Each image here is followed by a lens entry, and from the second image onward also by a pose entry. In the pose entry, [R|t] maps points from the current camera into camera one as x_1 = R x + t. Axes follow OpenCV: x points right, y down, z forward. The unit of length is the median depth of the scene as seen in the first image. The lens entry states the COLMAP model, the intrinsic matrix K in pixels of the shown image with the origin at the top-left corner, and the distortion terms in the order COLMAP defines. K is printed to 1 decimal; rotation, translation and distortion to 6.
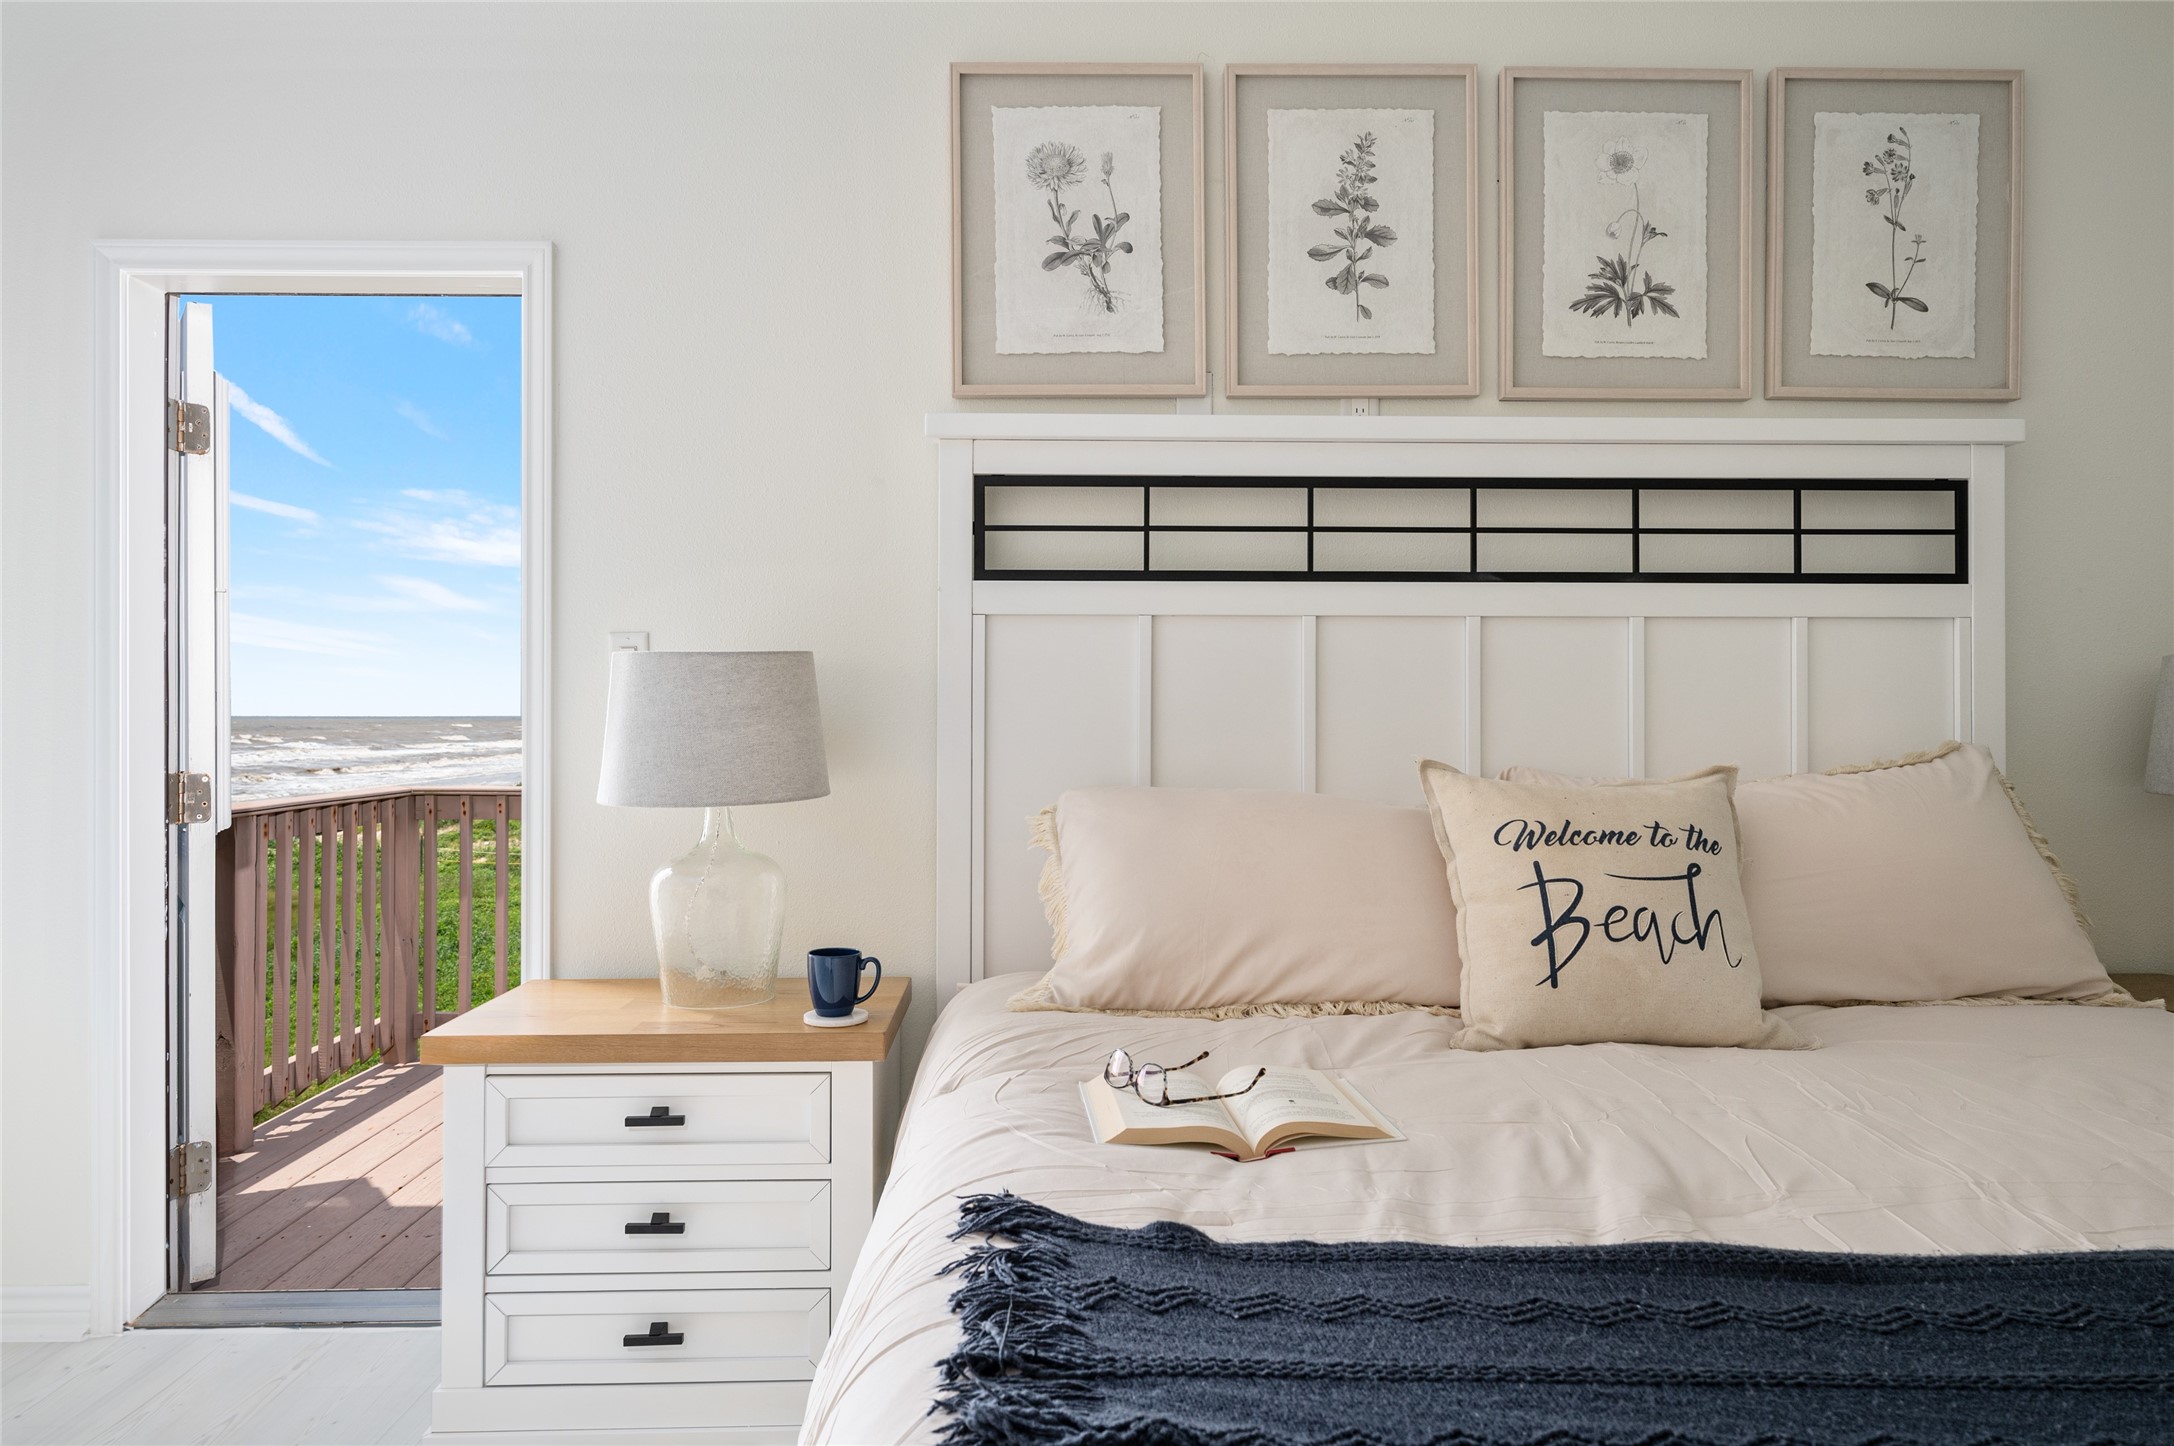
lens RADIAL K [[1323.8, 0, 1092.7], [0, 1323.8, 704.4], [0, 0, 1]] dist [-0.004924, 0.004052]
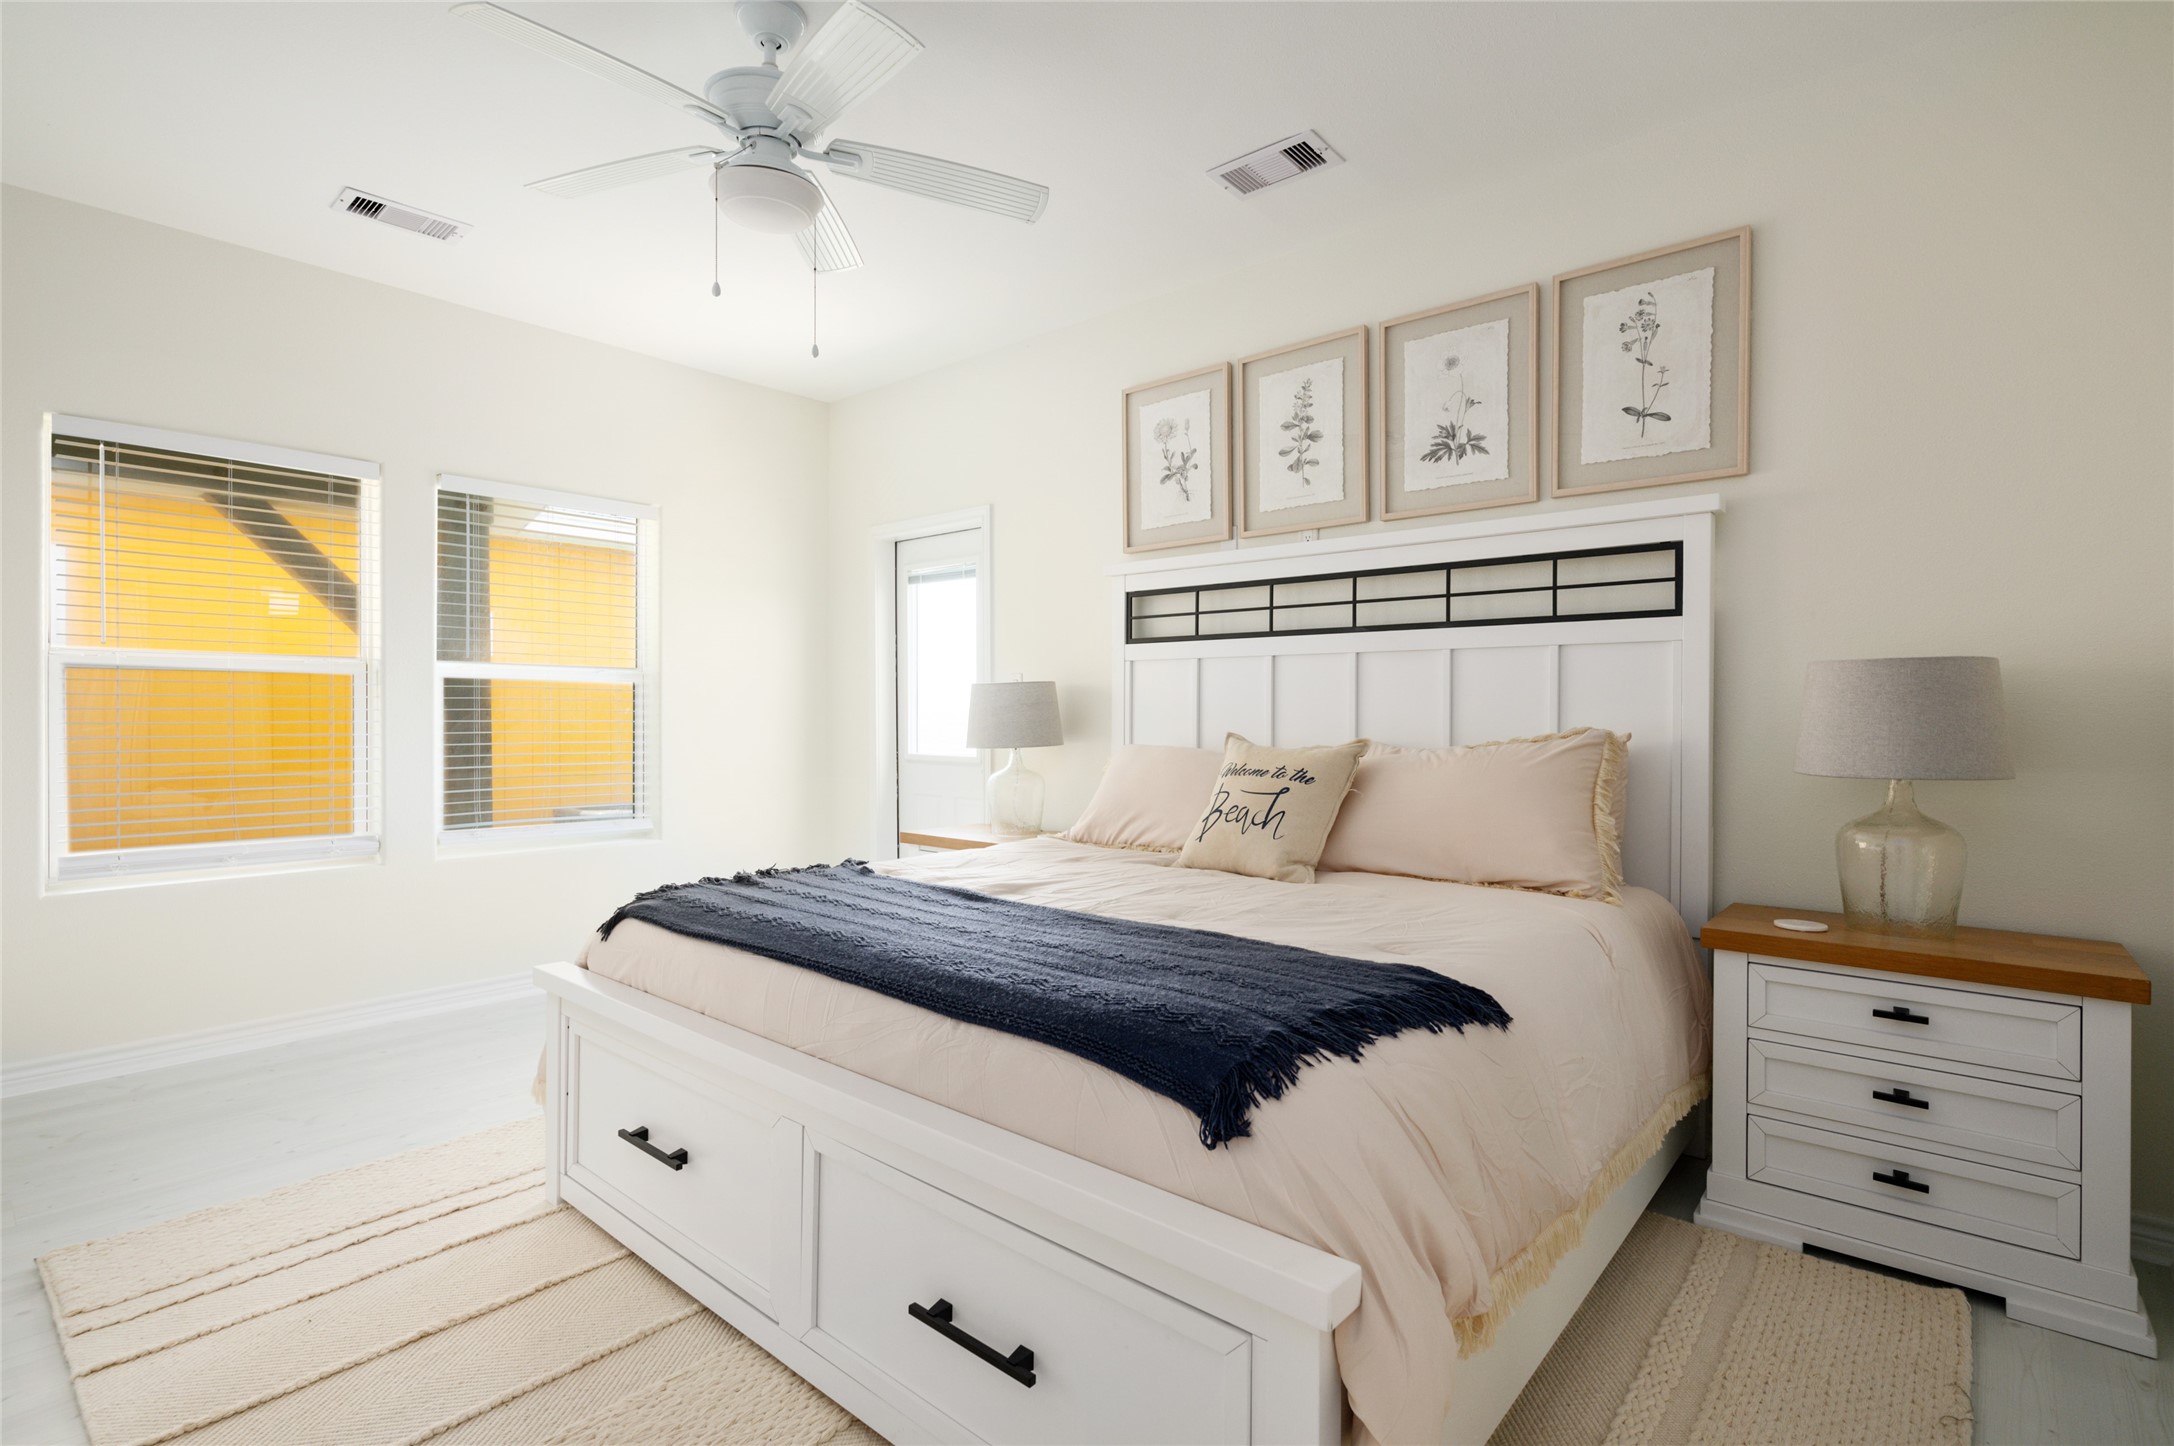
lens RADIAL K [[1043.2, 0, 1103.0], [0, 1043.2, 725.9], [0, 0, 1]] dist [-0.009912, -0.000151]
pose [[0.746783, 0.010116, -0.664991, 0.934578], [0.003479, 0.999811, 0.019116, 0.001380], [0.665059, -0.016589, 0.746607, -0.223117]]
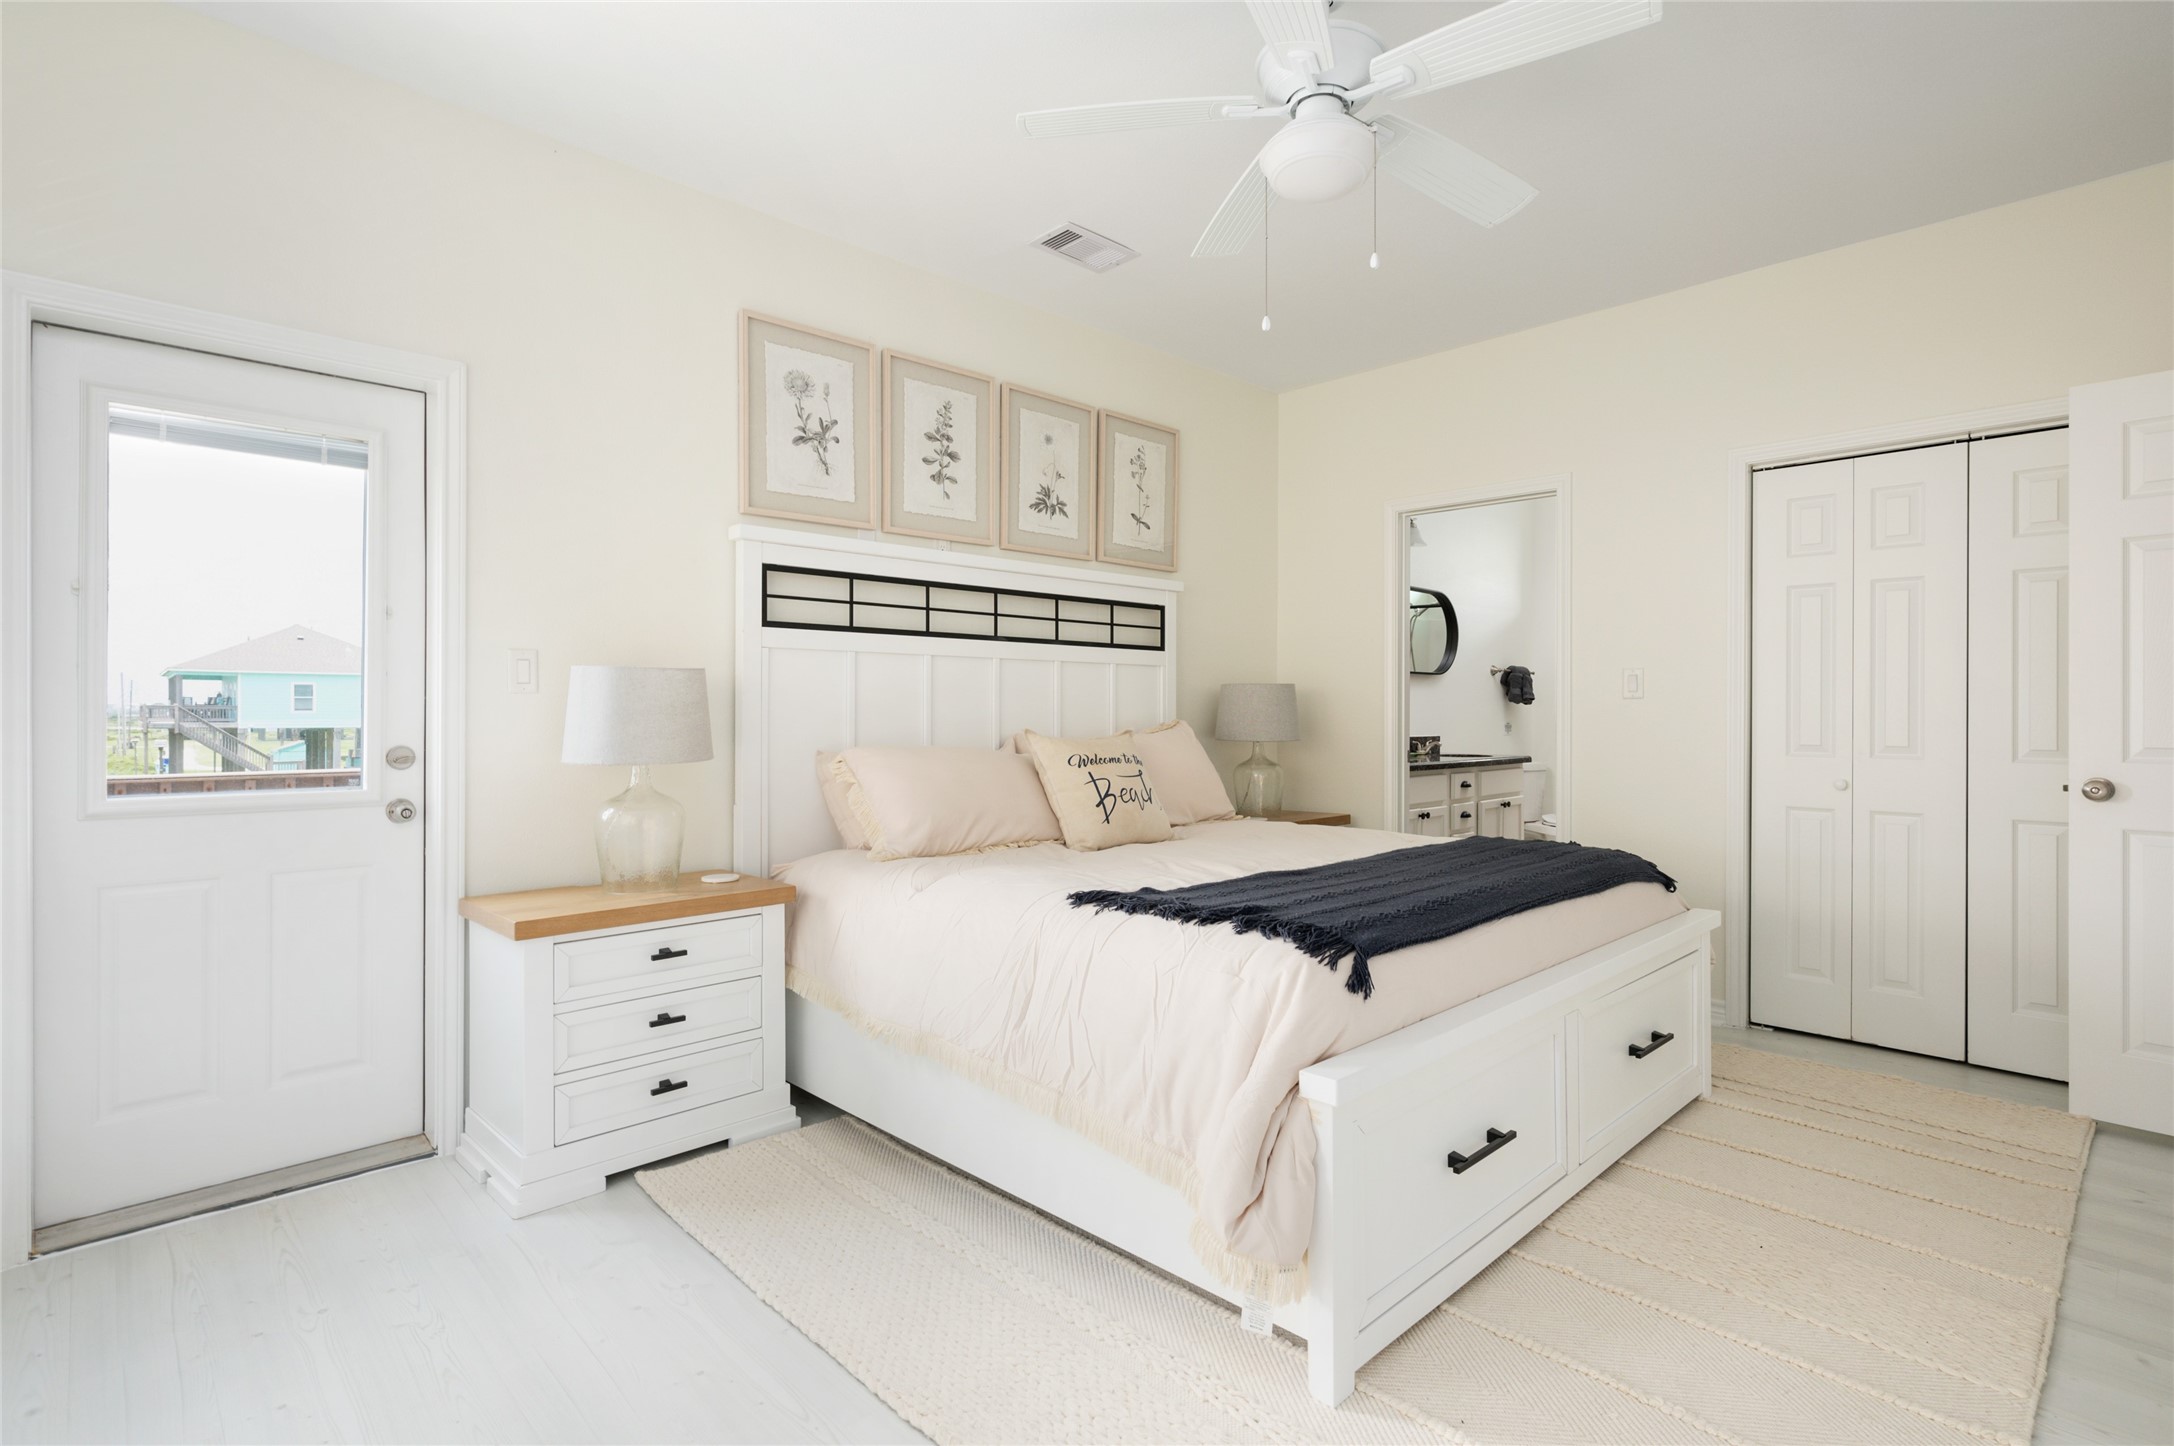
lens RADIAL K [[1043.2, 0, 1093.3], [0, 1043.2, 708.1], [0, 0, 1]] dist [-0.009912, -0.000151]
pose [[0.729796, 0.001668, 0.683663, -0.666151], [-0.006234, 0.999972, 0.004215, 0.000777], [-0.683637, -0.007338, 0.729785, -0.237694]]
